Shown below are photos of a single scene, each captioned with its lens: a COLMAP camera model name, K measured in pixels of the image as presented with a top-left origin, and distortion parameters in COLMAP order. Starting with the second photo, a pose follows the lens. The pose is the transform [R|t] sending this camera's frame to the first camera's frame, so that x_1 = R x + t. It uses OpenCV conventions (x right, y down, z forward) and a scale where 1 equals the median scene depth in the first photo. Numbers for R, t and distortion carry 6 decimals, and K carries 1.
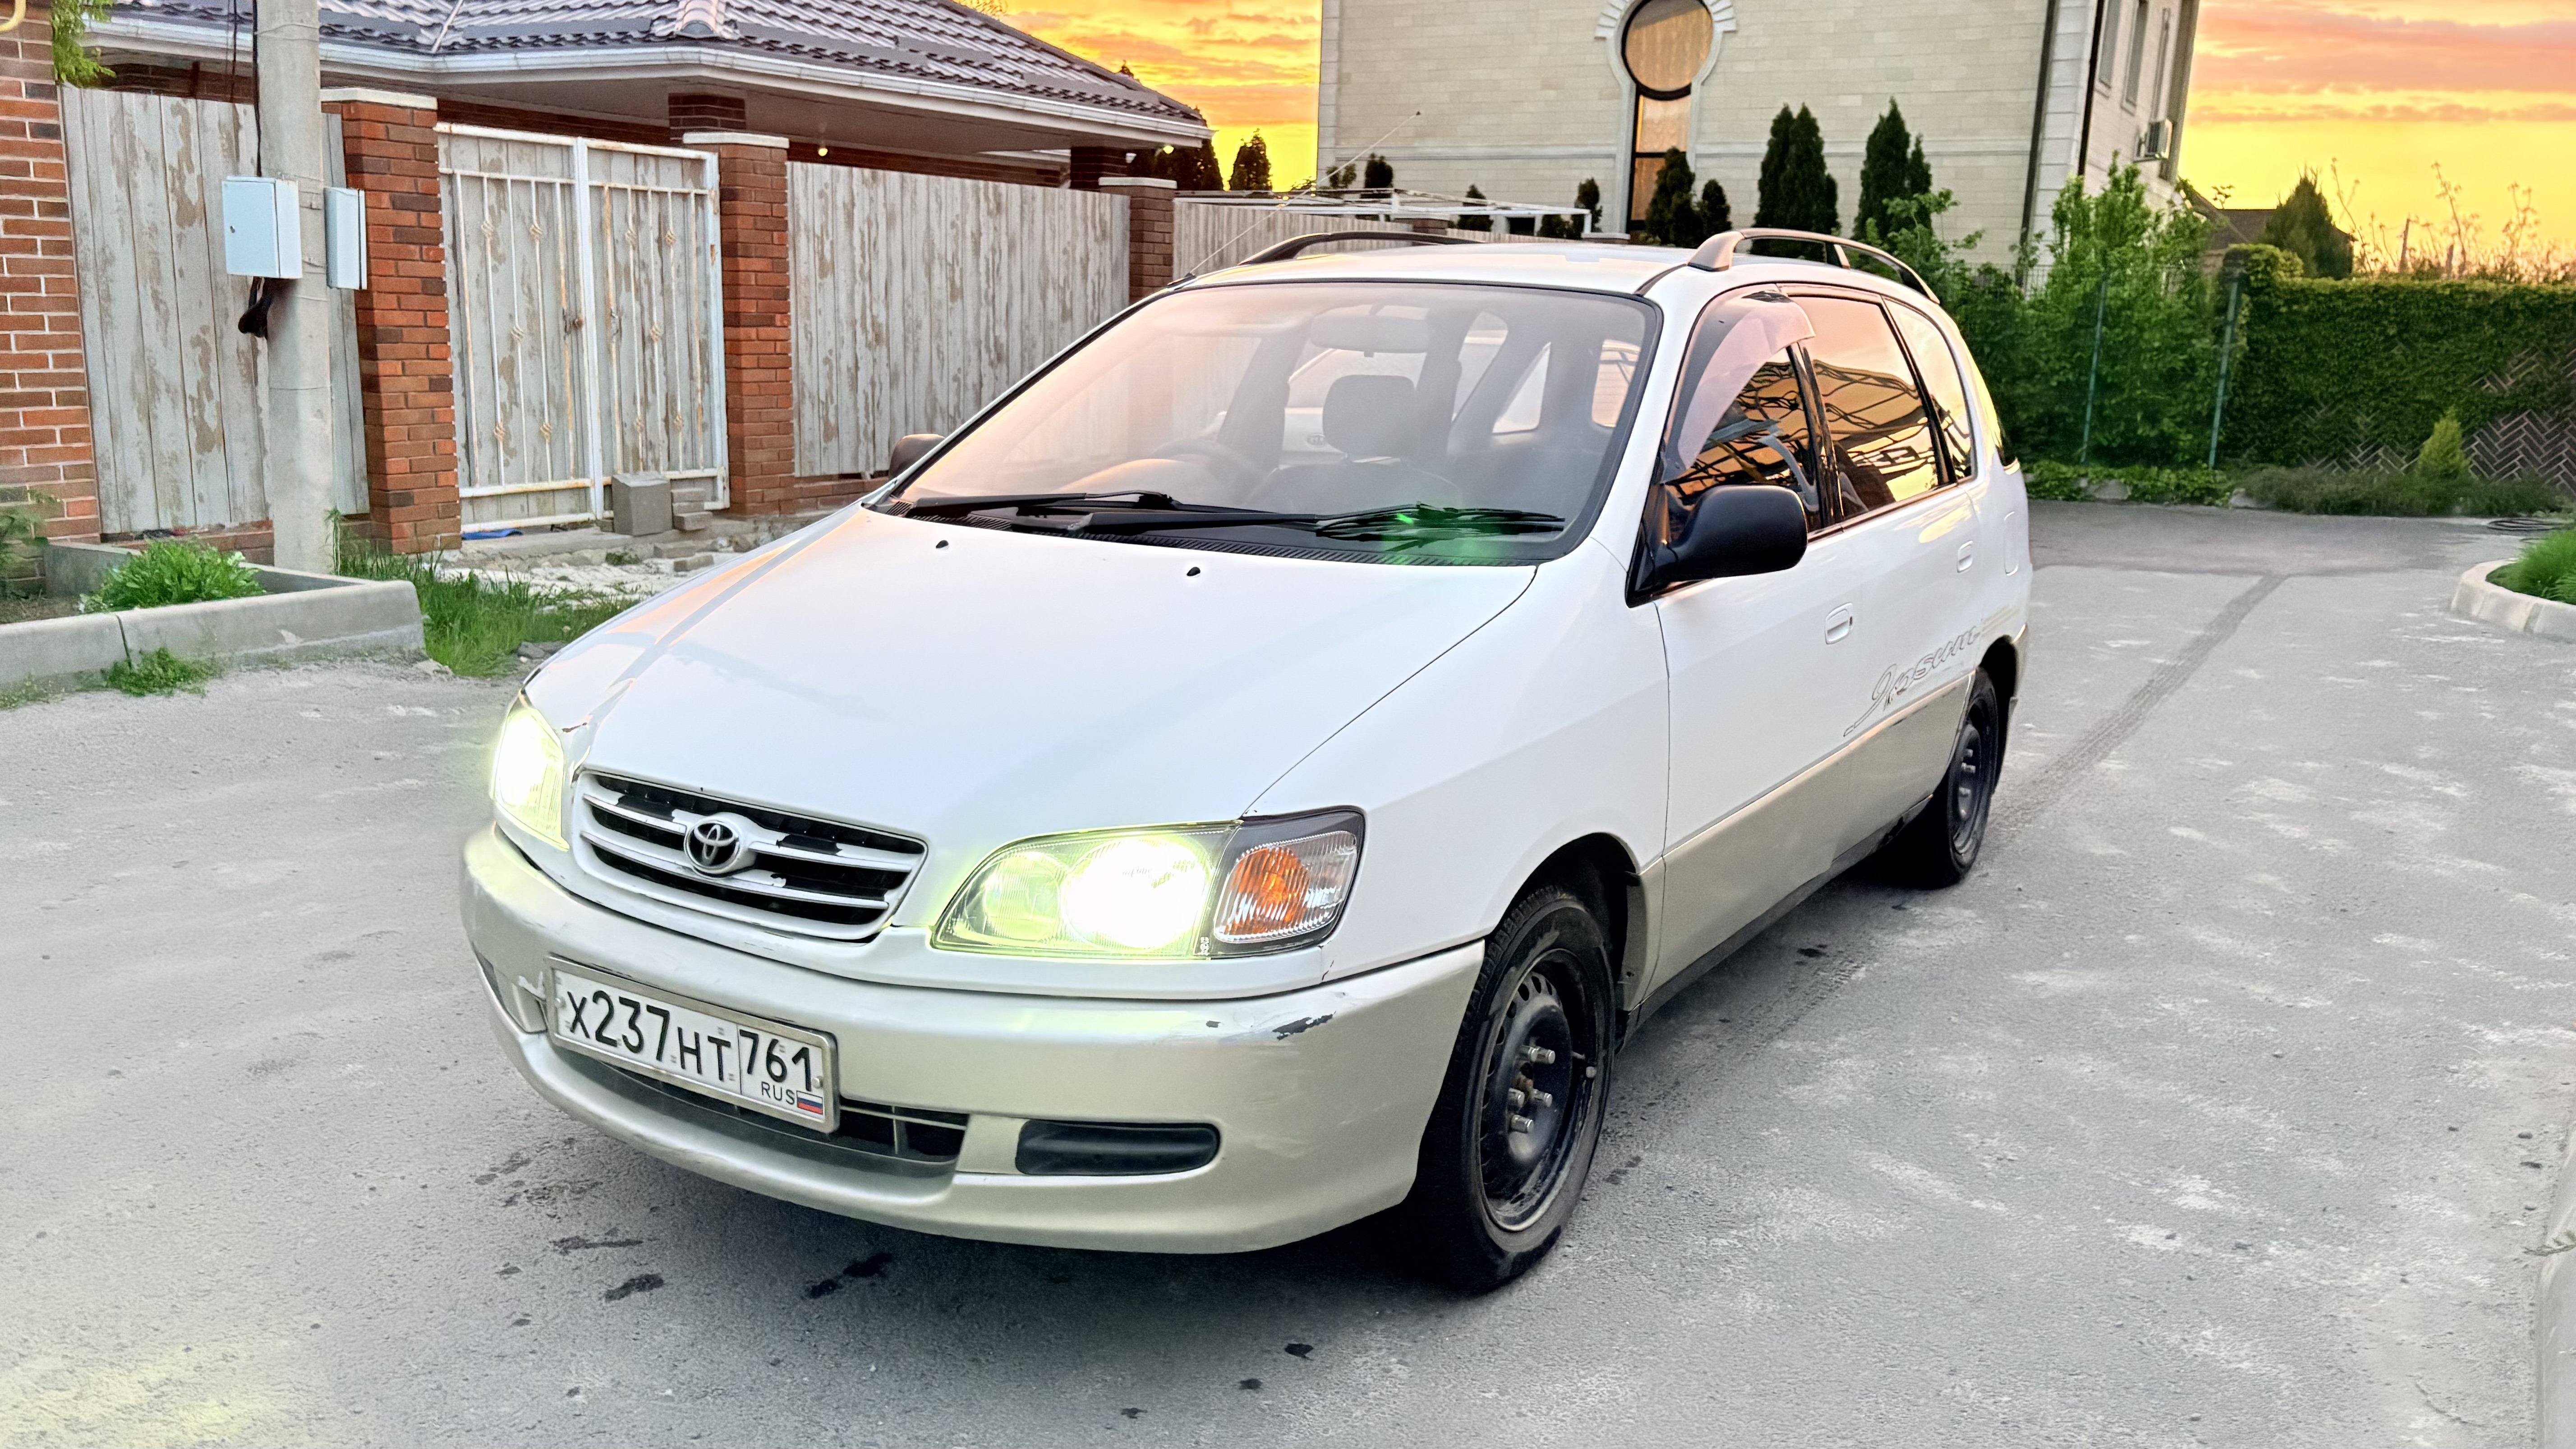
lens RADIAL K [[1948.3, 0, 1286.4], [0, 1948.3, 694.1], [0, 0, 1]] dist [0.021367, 0.003499]
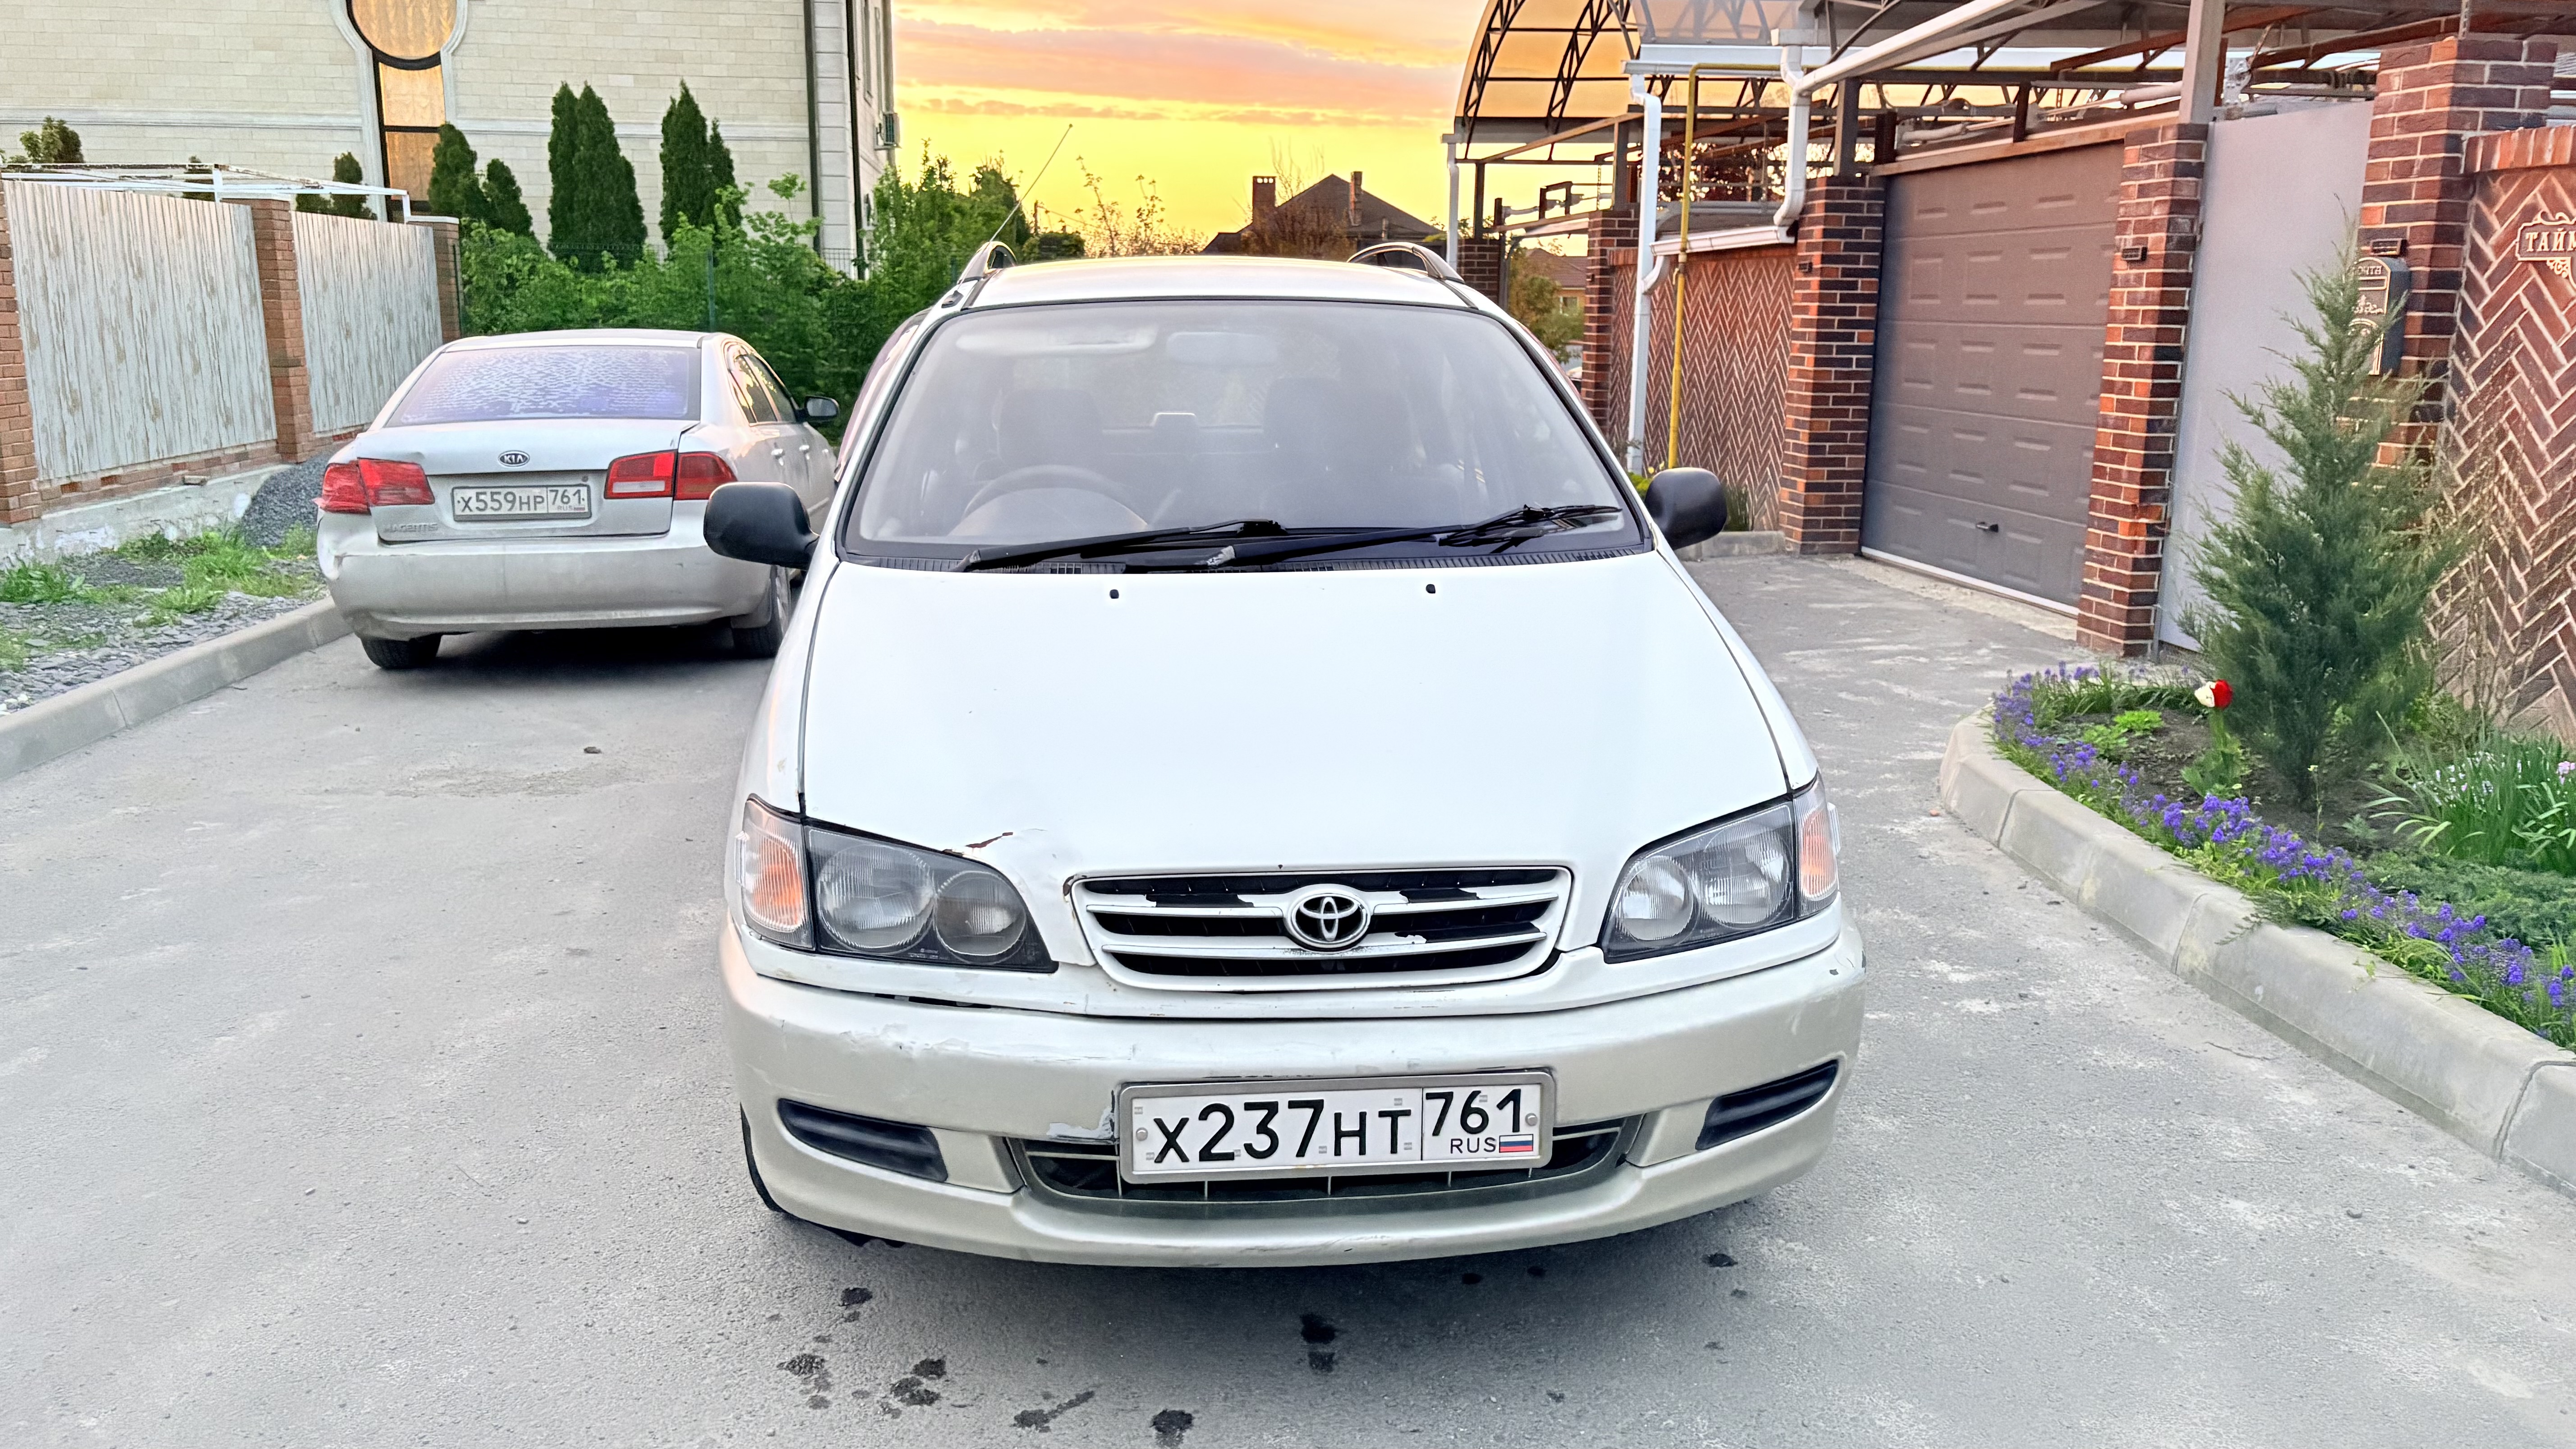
lens RADIAL K [[1975.9, 0, 1258.8], [0, 1975.9, 688.8], [0, 0, 1]] dist [0.026977, 0.001311]
pose [[0.799354, -0.140916, 0.584102, -0.502424], [0.137921, 0.989186, 0.049896, -0.050563], [-0.584817, 0.040676, 0.810145, 0.131786]]
